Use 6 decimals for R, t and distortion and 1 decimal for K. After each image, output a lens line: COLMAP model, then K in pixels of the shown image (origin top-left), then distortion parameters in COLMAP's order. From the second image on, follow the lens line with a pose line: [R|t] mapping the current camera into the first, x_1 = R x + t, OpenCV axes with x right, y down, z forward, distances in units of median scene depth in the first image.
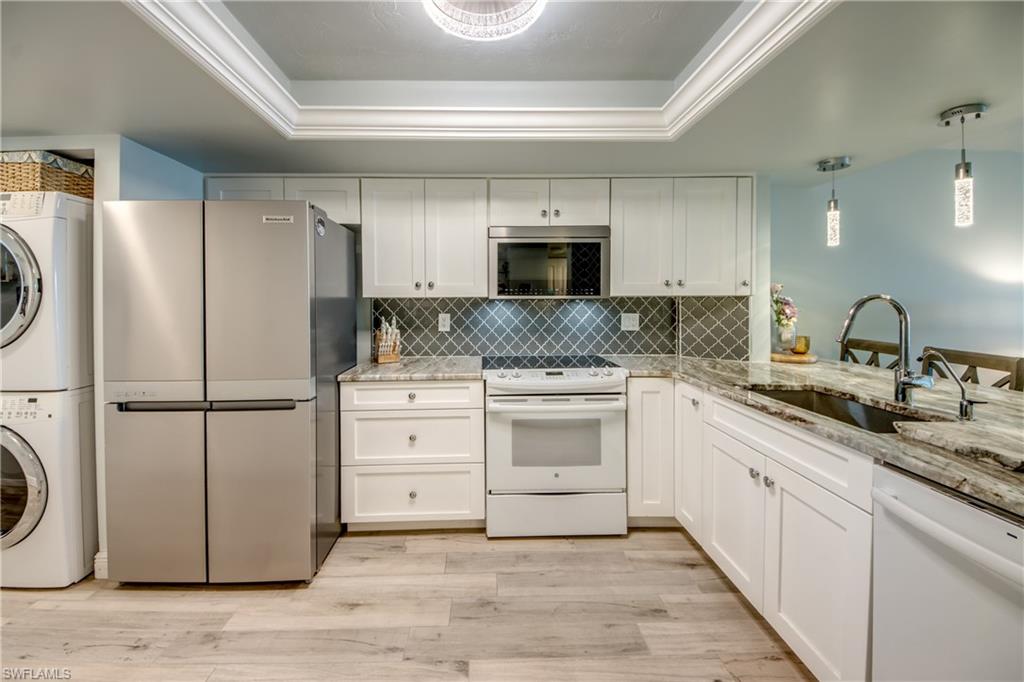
lens RADIAL K [[392.5, 0, 489.5], [0, 392.5, 302.3], [0, 0, 1]] dist [0.031510, -0.019065]
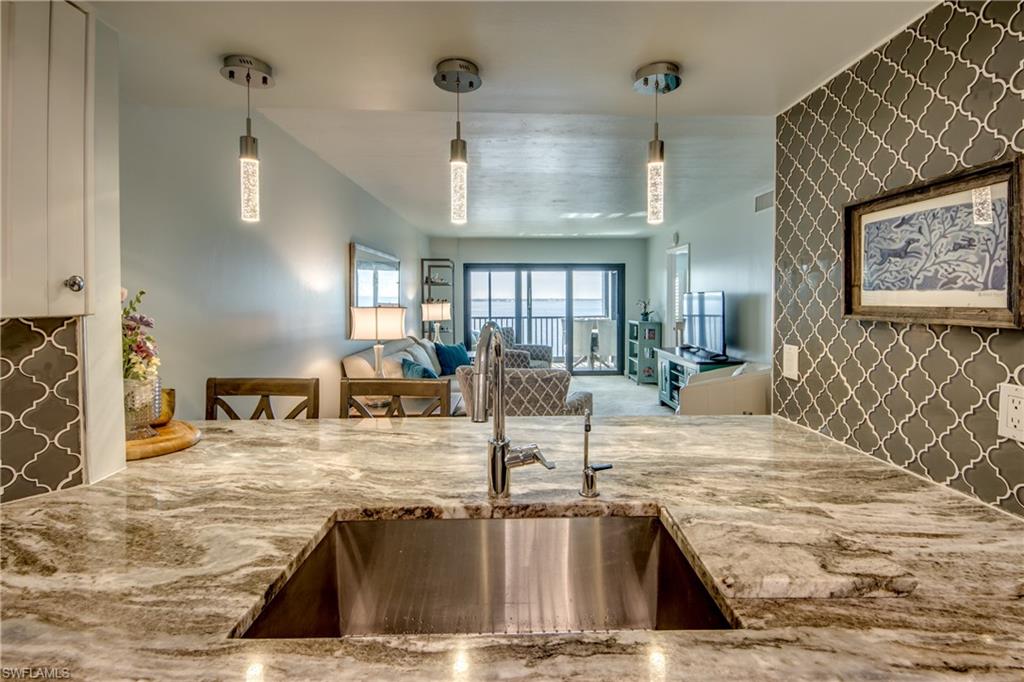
lens RADIAL K [[467.0, 0, 543.2], [0, 467.0, 302.8], [0, 0, 1]] dist [-0.010628, -0.000464]
pose [[-0.038887, -0.002662, 0.999240, 0.220066], [0.007990, 0.999964, 0.002975, -0.030805], [-0.999212, 0.008100, -0.038864, 0.659643]]
